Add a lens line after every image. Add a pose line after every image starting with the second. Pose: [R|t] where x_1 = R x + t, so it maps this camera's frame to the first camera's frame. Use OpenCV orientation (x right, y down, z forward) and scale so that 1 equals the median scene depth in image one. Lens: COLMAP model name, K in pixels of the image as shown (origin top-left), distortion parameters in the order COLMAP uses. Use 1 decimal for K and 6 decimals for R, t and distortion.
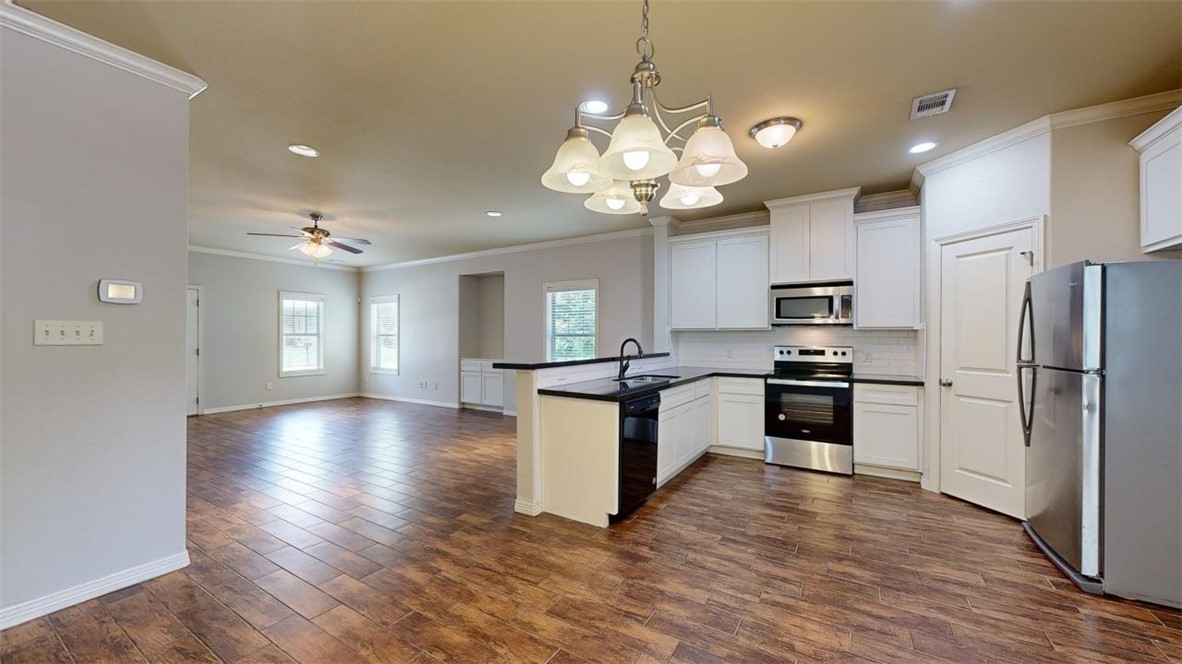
lens RADIAL K [[434.1, 0, 588.0], [0, 434.1, 333.6], [0, 0, 1]] dist [-0.000781, 0.000026]
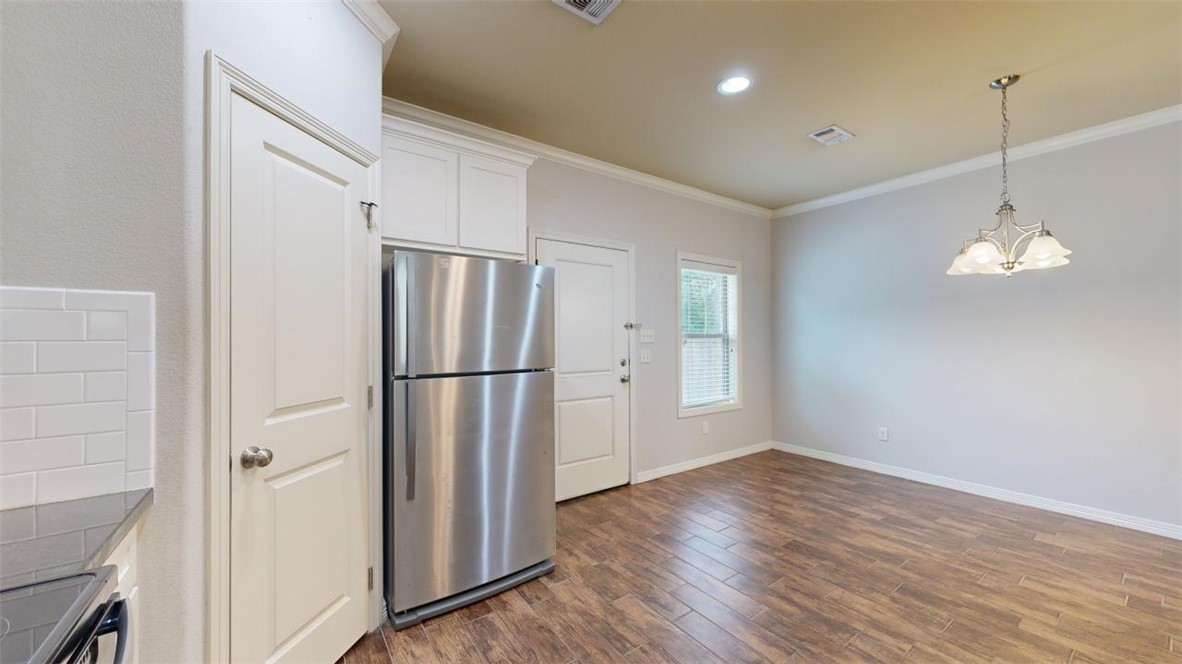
lens RADIAL K [[434.1, 0, 593.6], [0, 434.1, 331.8], [0, 0, 1]] dist [-0.000781, 0.000026]
pose [[-0.926687, 0.004533, 0.375807, 0.428842], [-0.001653, 0.999868, -0.016136, 0.007788], [-0.375831, -0.015574, -0.926557, 1.330856]]
